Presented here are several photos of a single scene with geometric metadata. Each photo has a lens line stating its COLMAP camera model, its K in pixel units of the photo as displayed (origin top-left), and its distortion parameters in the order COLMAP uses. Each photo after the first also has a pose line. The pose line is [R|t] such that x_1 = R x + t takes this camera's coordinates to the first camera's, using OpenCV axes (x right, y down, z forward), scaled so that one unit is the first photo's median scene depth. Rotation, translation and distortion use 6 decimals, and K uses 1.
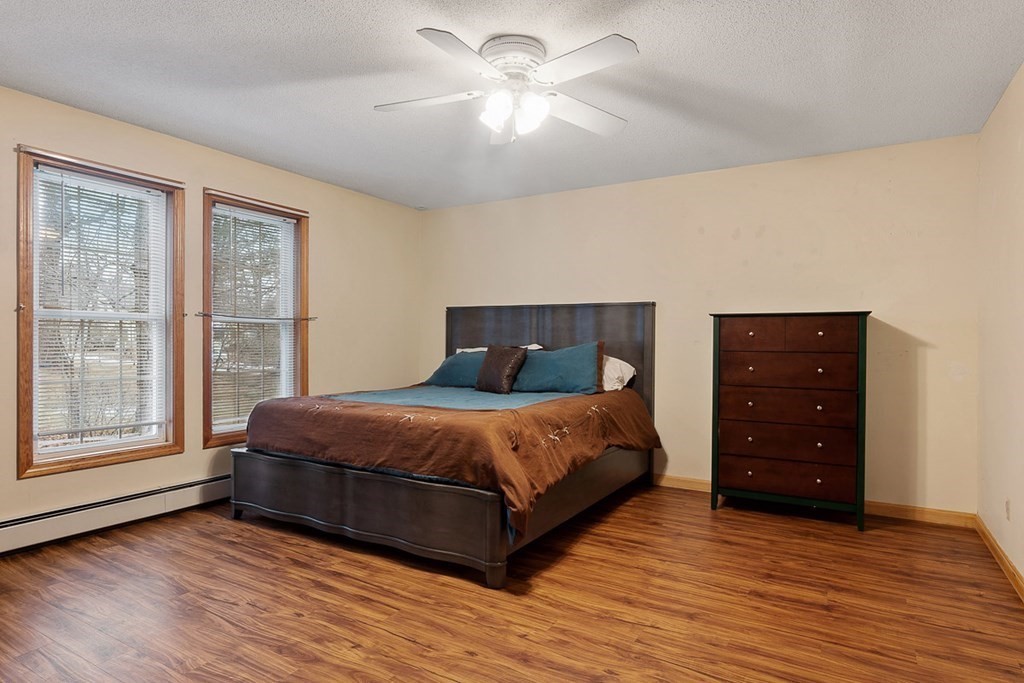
lens RADIAL K [[570.5, 0, 512.7], [0, 570.5, 345.6], [0, 0, 1]] dist [0.002714, -0.001188]
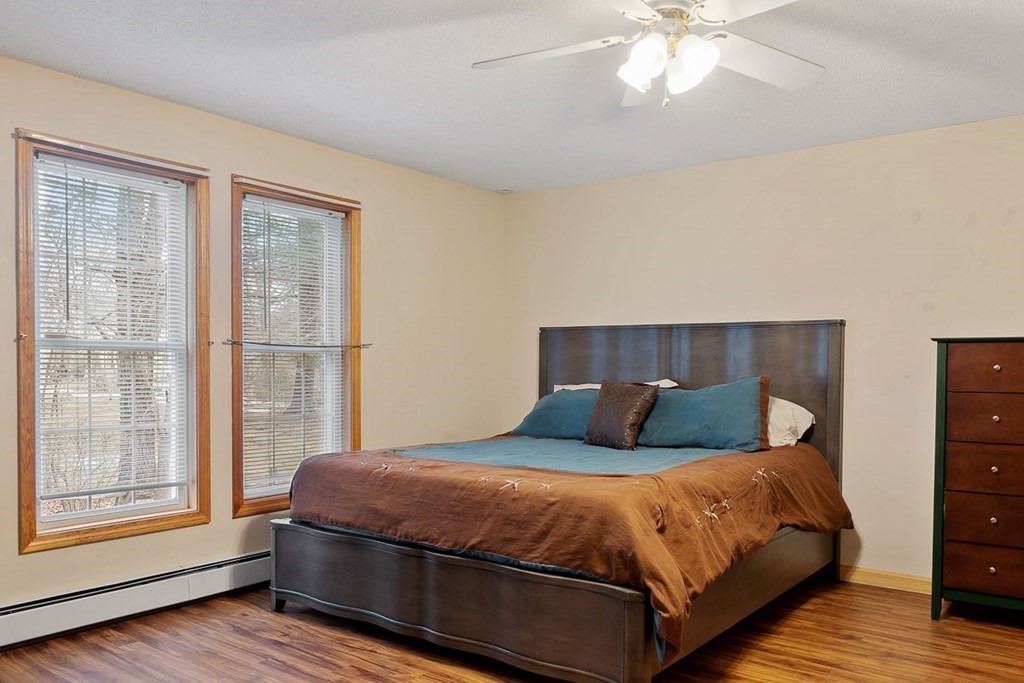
lens RADIAL K [[795.0, 0, 520.3], [0, 795.0, 387.3], [0, 0, 1]] dist [0.000189, 0.004222]
pose [[0.994212, 0.001857, -0.107423, -0.051657], [-0.000069, 0.999861, 0.016646, -0.013325], [0.107439, -0.016542, 0.994074, -0.014479]]
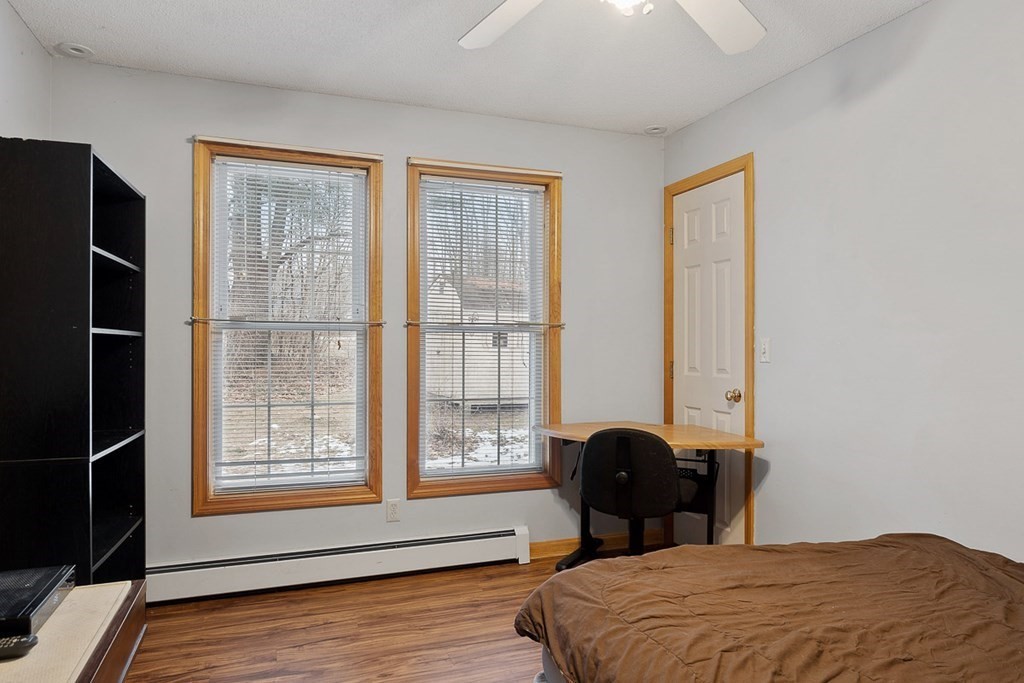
lens RADIAL K [[715.8, 0, 514.1], [0, 715.8, 334.3], [0, 0, 1]] dist [0.052777, 0.000600]
pose [[0.793787, -0.009987, -0.608114, 0.172692], [-0.007744, 0.999618, -0.026525, -0.016159], [0.608147, 0.025765, 0.793406, 0.362141]]
